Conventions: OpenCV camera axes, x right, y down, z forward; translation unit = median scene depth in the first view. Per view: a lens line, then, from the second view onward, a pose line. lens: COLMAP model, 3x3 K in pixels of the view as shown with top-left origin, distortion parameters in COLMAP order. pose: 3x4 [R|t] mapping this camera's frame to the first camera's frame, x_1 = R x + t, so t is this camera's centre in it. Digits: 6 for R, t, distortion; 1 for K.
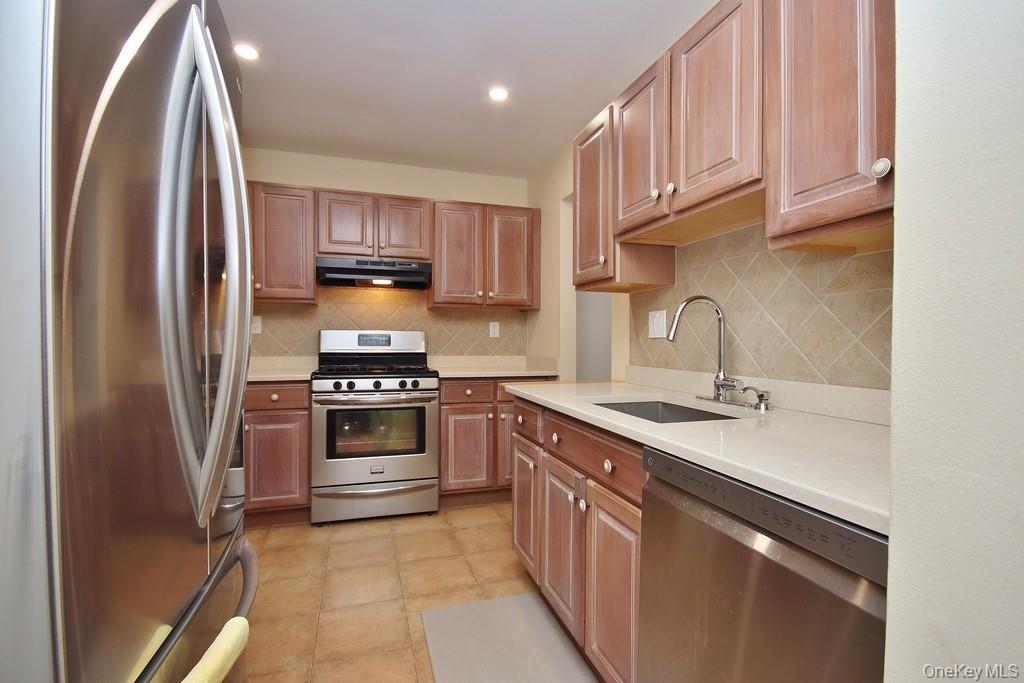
lens RADIAL K [[470.5, 0, 504.1], [0, 470.5, 340.3], [0, 0, 1]] dist [0.001544, -0.003750]
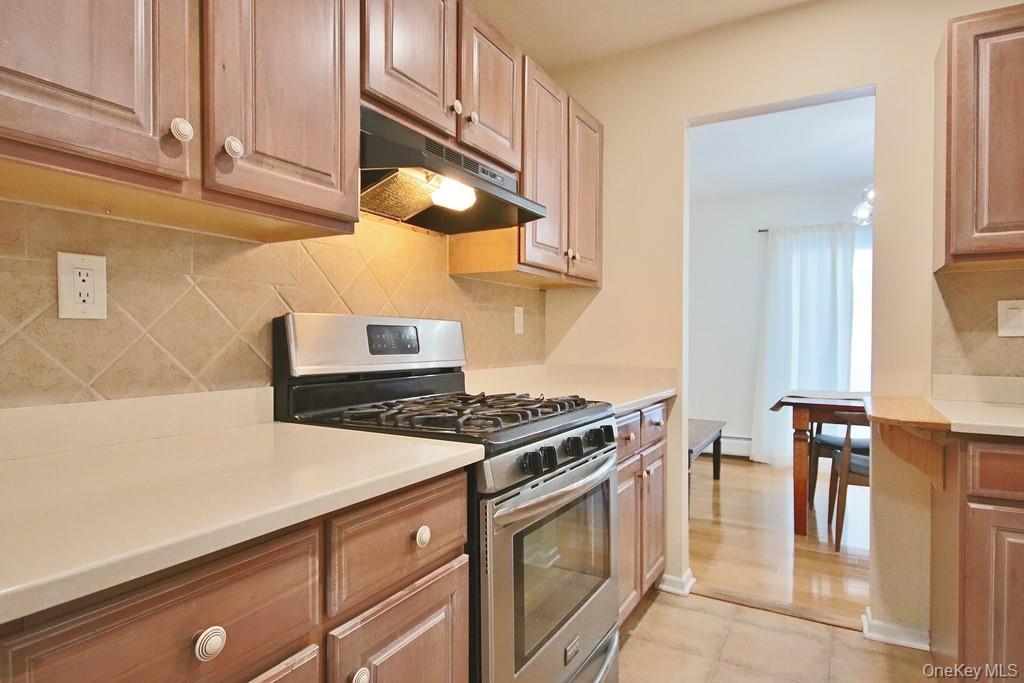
lens RADIAL K [[563.4, 0, 515.4], [0, 563.4, 342.1], [0, 0, 1]] dist [-0.000859, -0.001071]
pose [[0.726124, -0.009081, 0.687504, -0.828316], [0.000503, 0.999920, 0.012677, -0.006997], [-0.687564, -0.008859, 0.726070, 0.853905]]
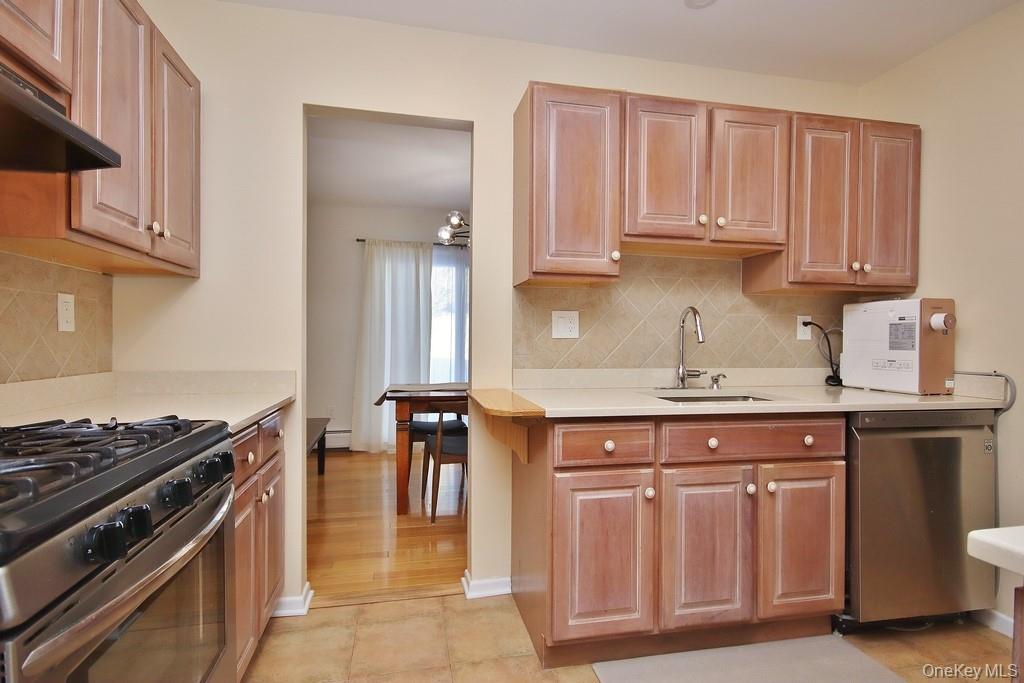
lens RADIAL K [[507.7, 0, 509.5], [0, 507.7, 344.9], [0, 0, 1]] dist [0.005221, -0.002635]
pose [[0.086644, -0.016112, 0.996109, -0.714128], [-0.008437, 0.999821, 0.016906, -0.007680], [-0.996204, -0.009869, 0.086493, 0.979964]]
